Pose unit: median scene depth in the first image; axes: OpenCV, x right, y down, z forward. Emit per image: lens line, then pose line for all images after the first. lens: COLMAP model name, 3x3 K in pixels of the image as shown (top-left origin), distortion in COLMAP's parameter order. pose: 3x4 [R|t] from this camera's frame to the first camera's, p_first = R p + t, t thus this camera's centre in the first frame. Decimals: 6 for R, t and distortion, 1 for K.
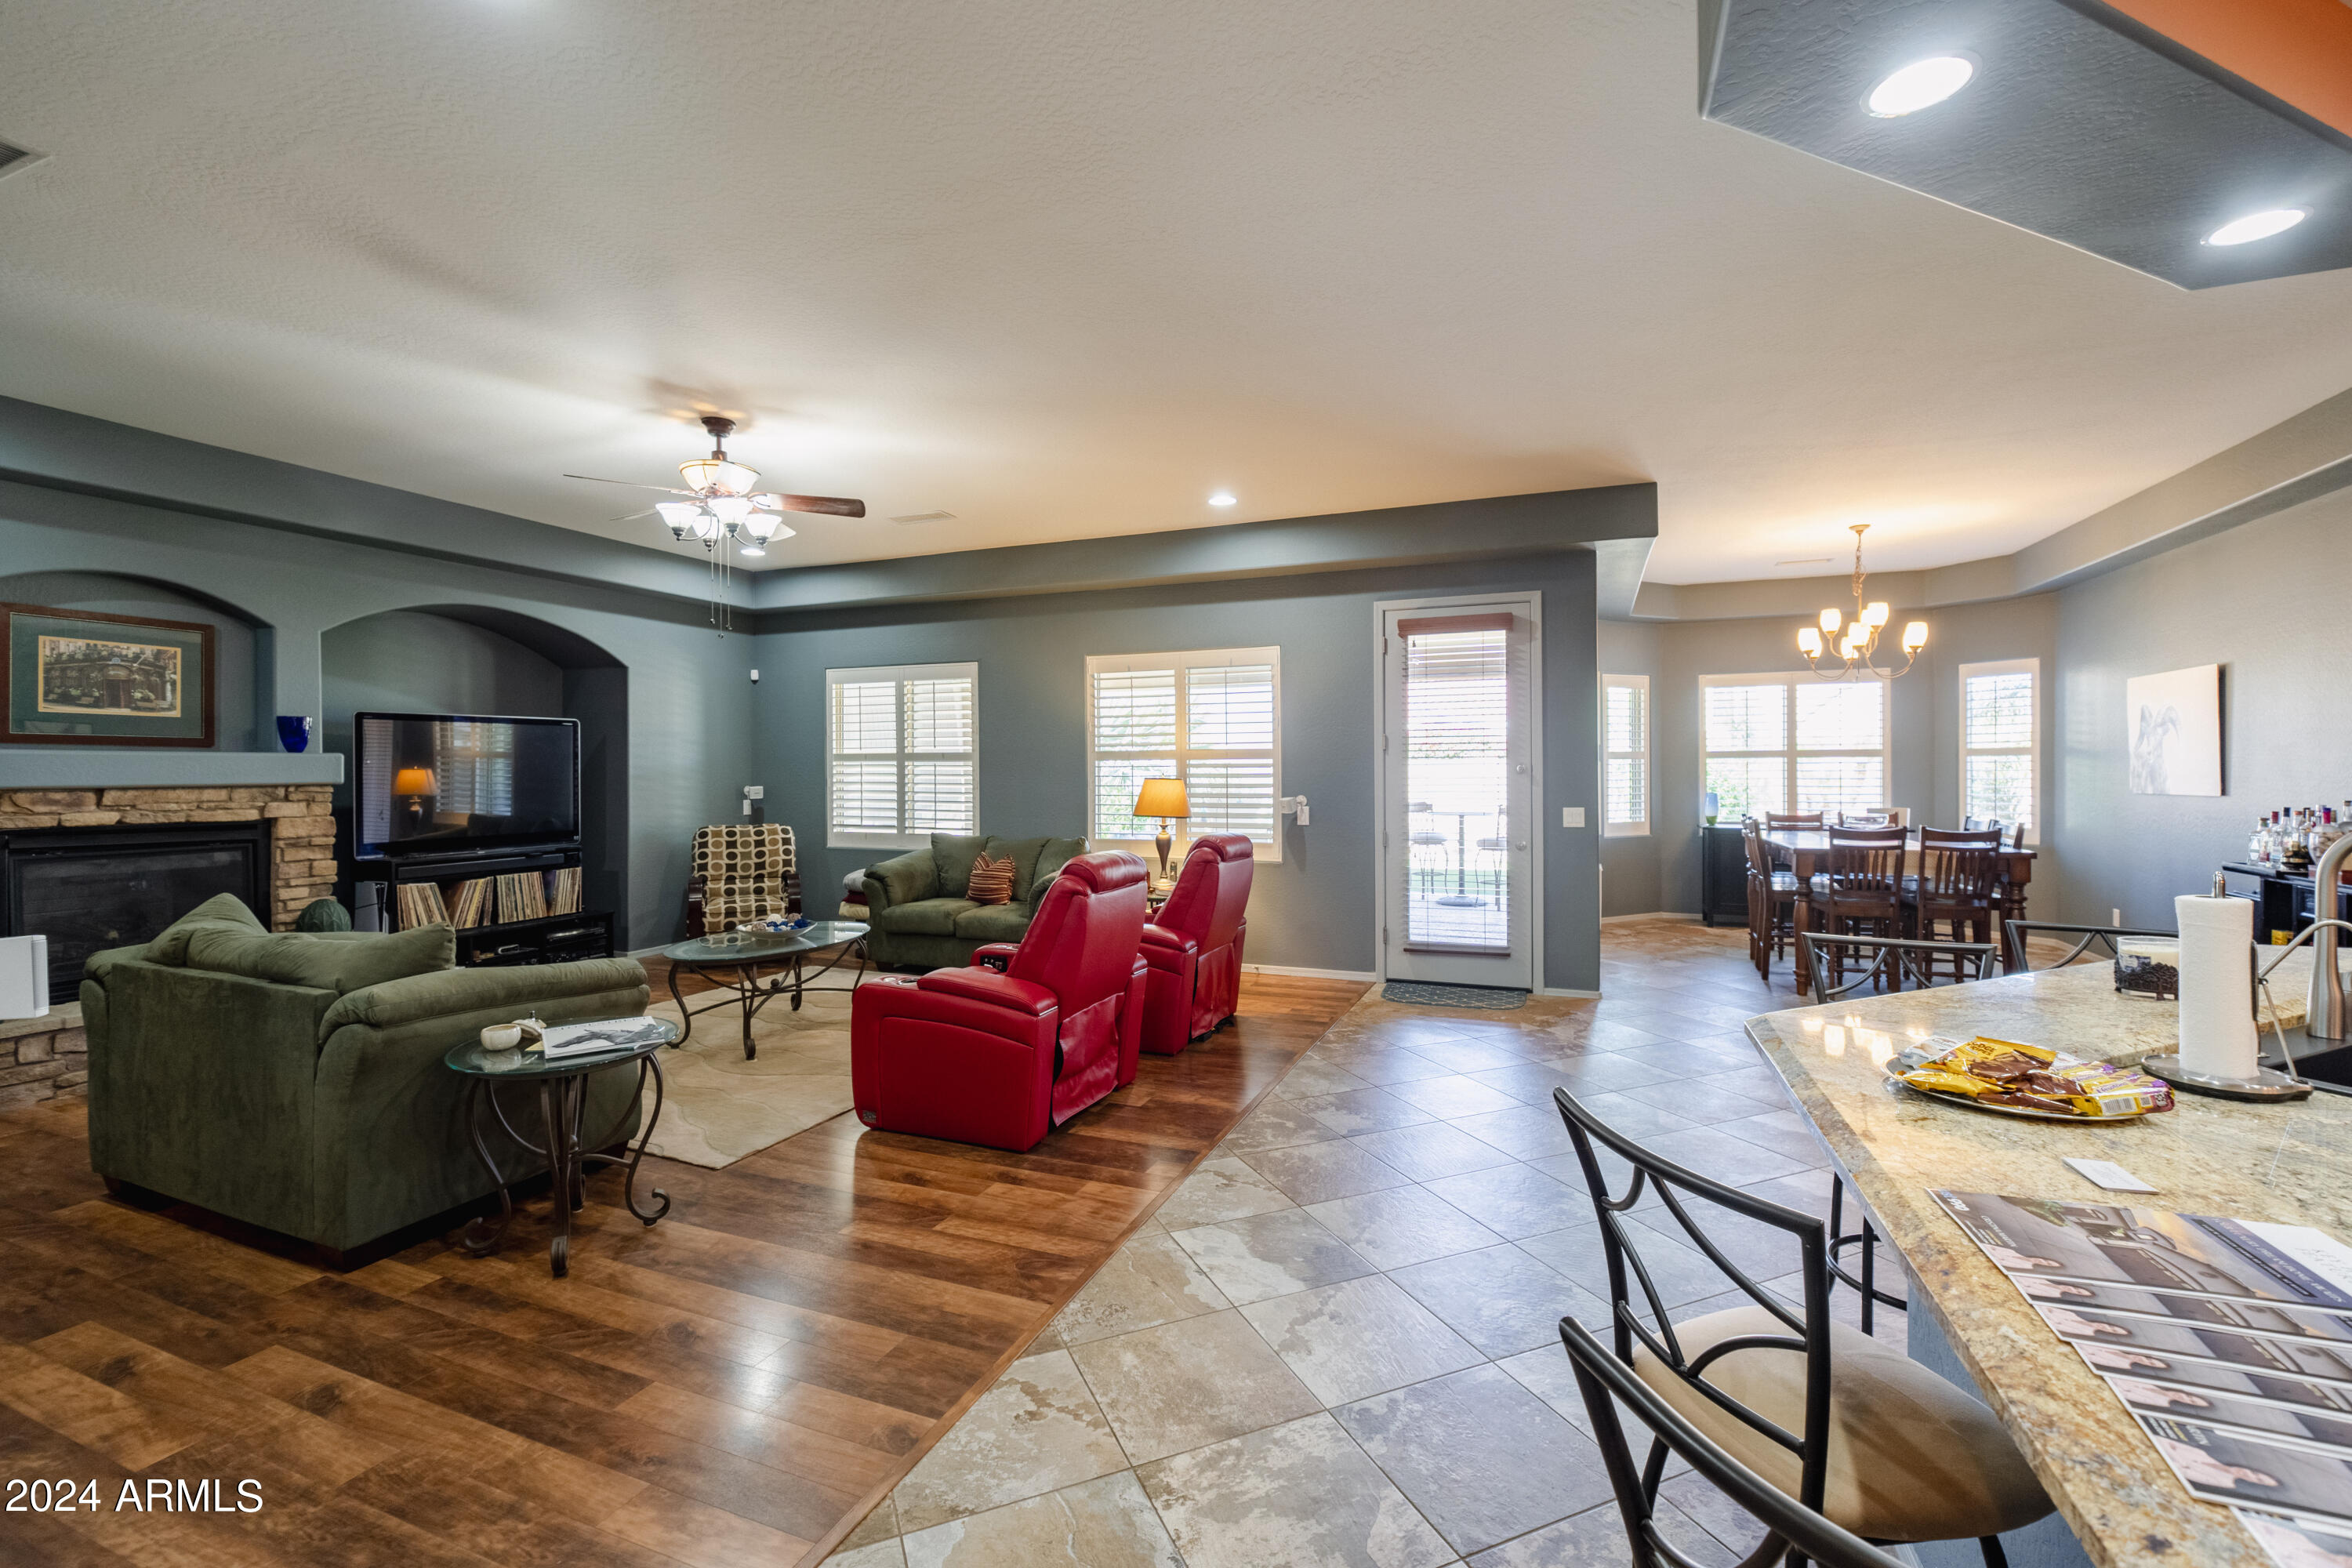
lens RADIAL K [[996.3, 0, 1177.9], [0, 996.3, 774.1], [0, 0, 1]] dist [-0.007925, -0.000605]
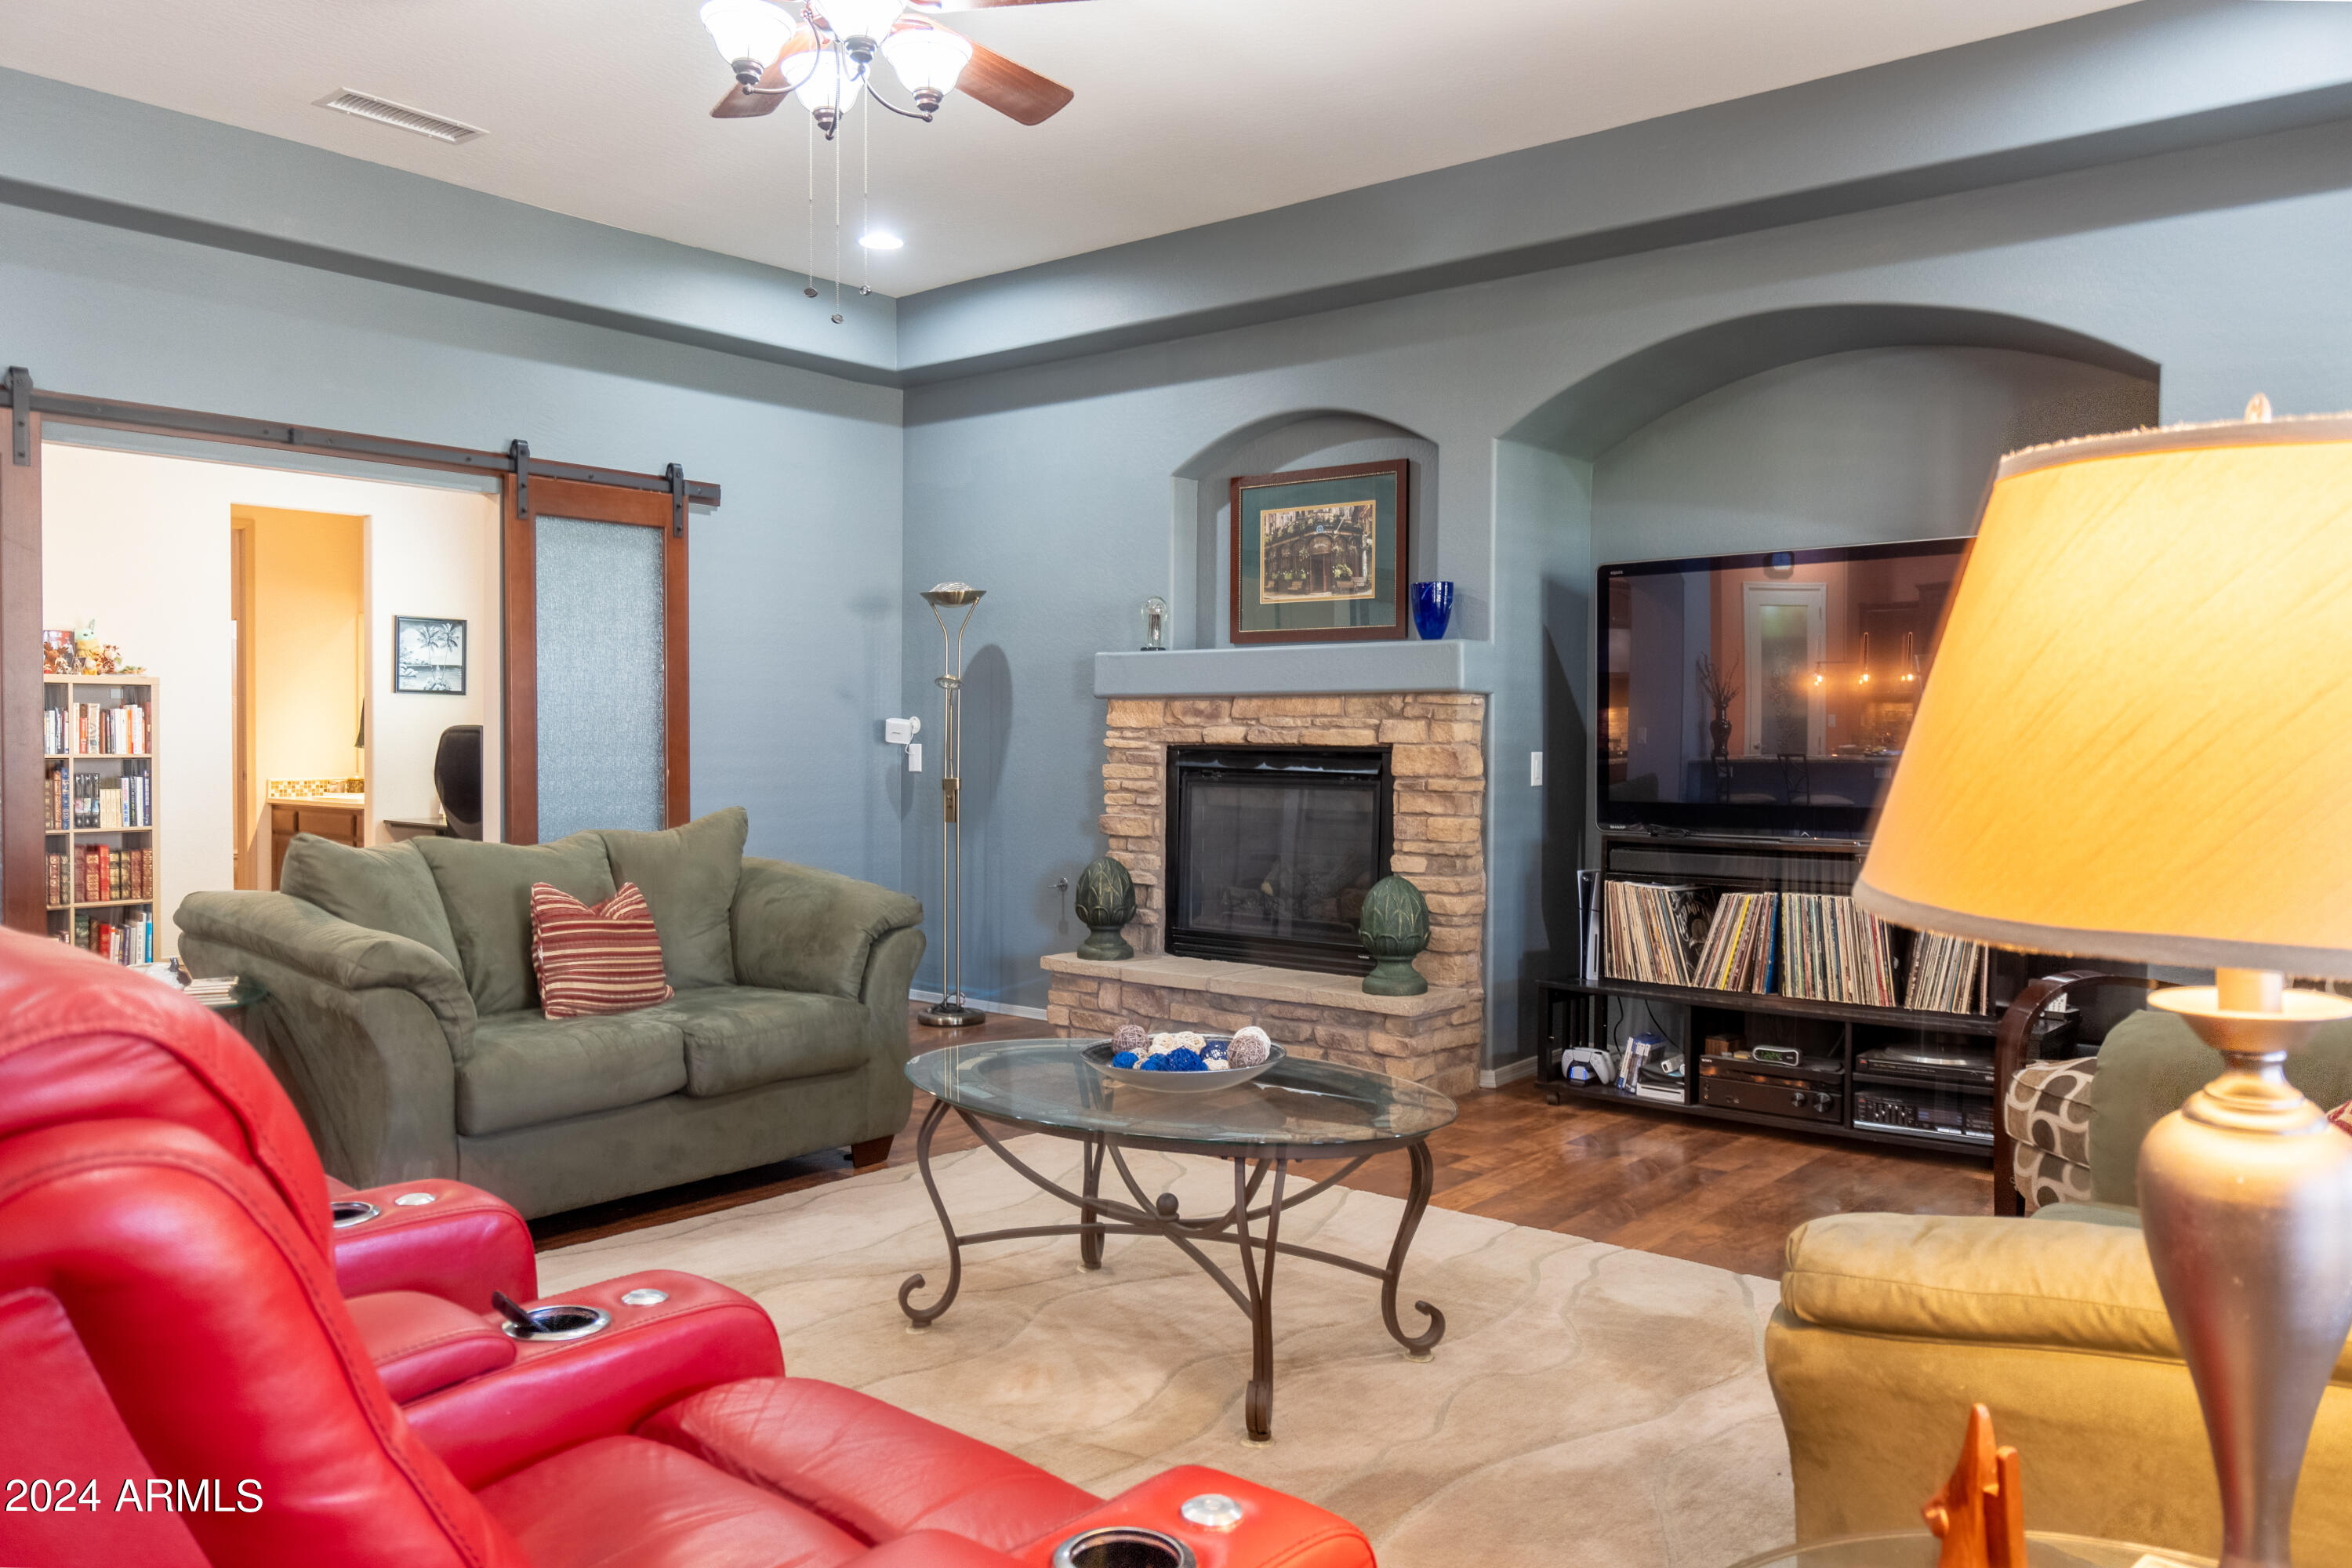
lens RADIAL K [[1703.3, 0, 1176.0], [0, 1703.3, 784.0], [0, 0, 1]] dist [-0.001571, 0.000511]
pose [[-0.304572, 0.024451, -0.952176, 0.186043], [-0.012020, 0.999492, 0.029511, 0.039415], [0.952414, 0.020433, -0.304123, 1.200204]]
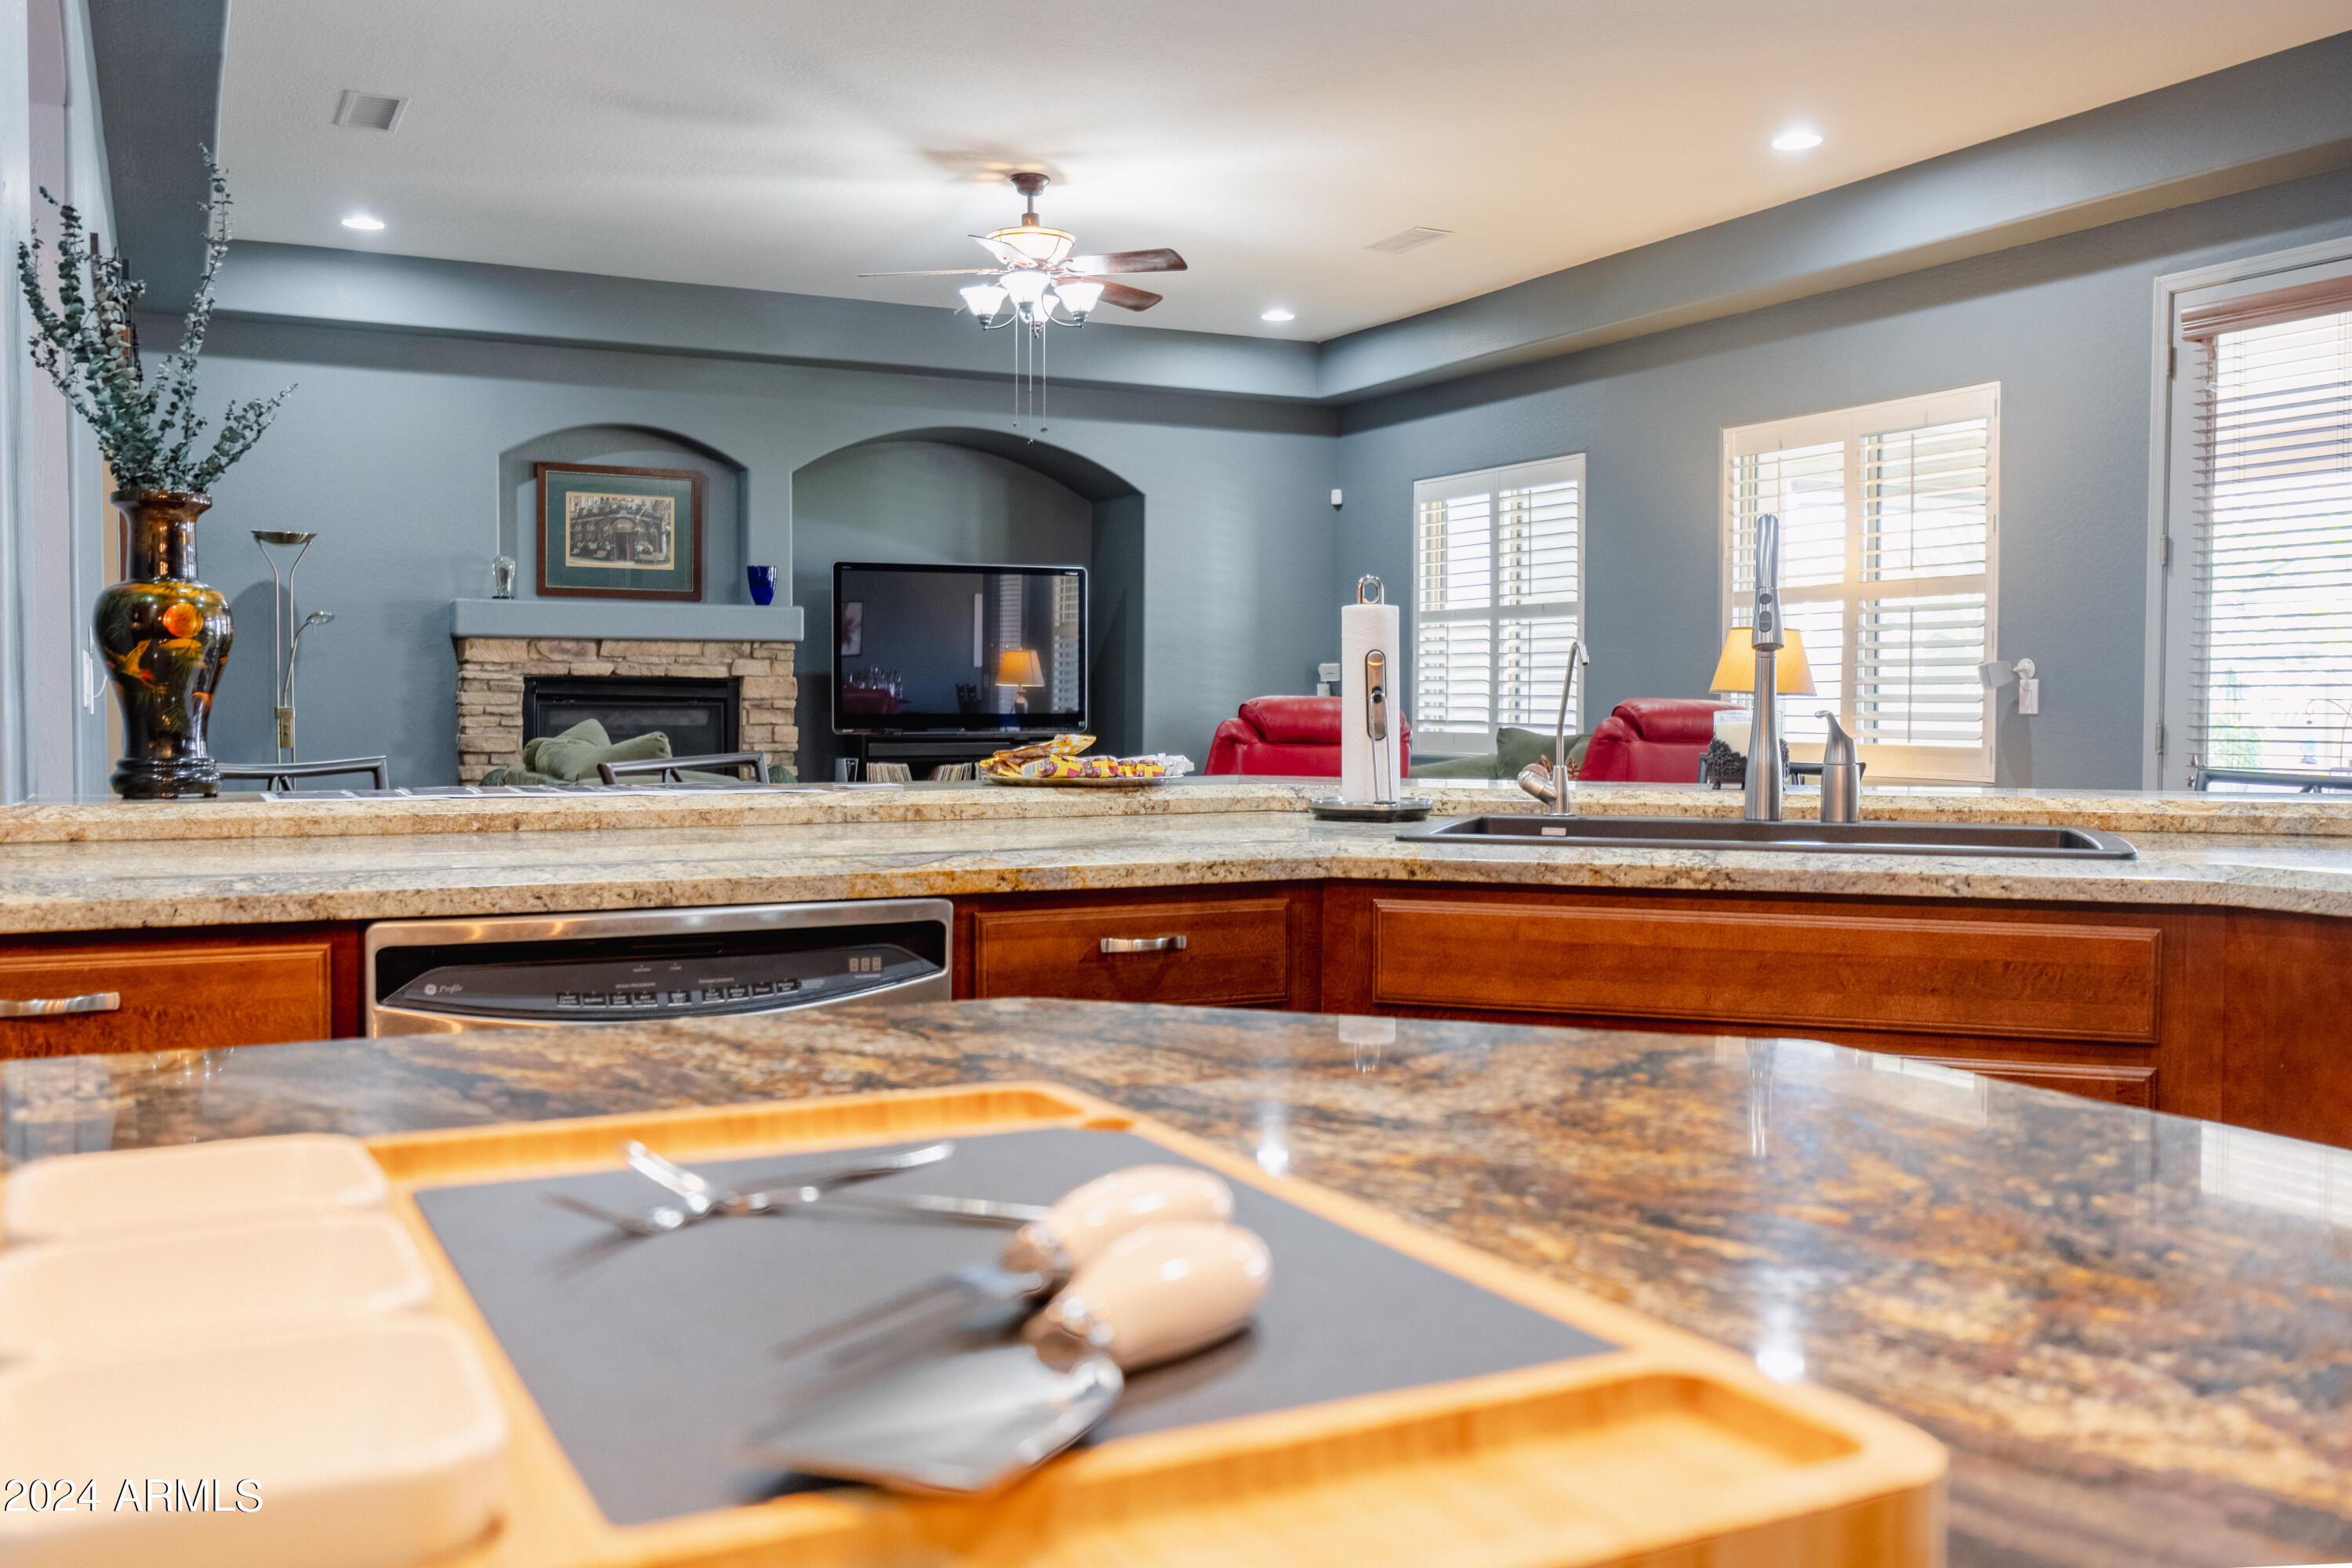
lens RADIAL K [[2035.3, 0, 1185.3], [0, 2035.3, 780.8], [0, 0, 1]] dist [-0.005939, 0.012395]
pose [[0.747763, 0.032919, -0.663149, 0.662957], [-0.011129, 0.999251, 0.037053, 0.066743], [0.663872, -0.020327, 0.747570, -0.150247]]
